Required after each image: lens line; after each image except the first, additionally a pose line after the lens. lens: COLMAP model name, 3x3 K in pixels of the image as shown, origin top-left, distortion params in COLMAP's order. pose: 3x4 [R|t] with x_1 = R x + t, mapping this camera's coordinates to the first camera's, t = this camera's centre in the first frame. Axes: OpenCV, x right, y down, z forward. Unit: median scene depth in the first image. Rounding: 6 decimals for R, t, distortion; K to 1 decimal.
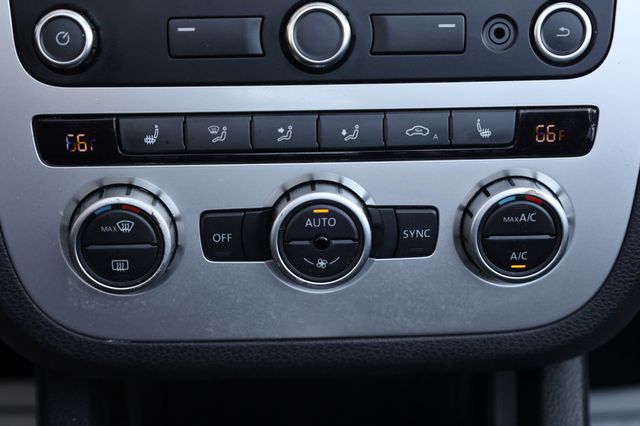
lens RADIAL K [[963.4, 0, 314.4], [0, 963.4, 215.5], [0, 0, 1]] dist [-0.036635, 0.000000]
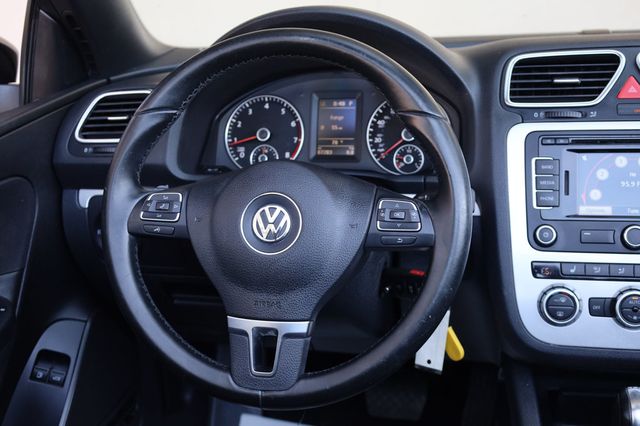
lens RADIAL K [[835.7, 0, 315.6], [0, 835.7, 212.7], [0, 0, 1]] dist [-0.012749, 0.000000]
pose [[0.963264, 0.022320, -0.267626, -0.245480], [-0.092075, 0.963586, -0.251045, 0.451990], [0.252277, 0.266464, 0.930244, -1.571765]]
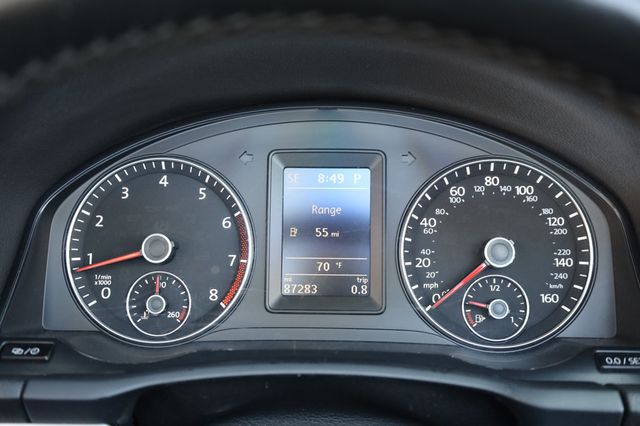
lens RADIAL K [[714.3, 0, 317.0], [0, 714.3, 208.0], [0, 0, 1]] dist [-0.004670, 0.000000]
pose [[0.996541, 0.009542, -0.082553, -0.930831], [-0.034116, 0.952789, -0.301711, -0.325776], [0.075776, 0.303484, 0.949819, 0.129251]]
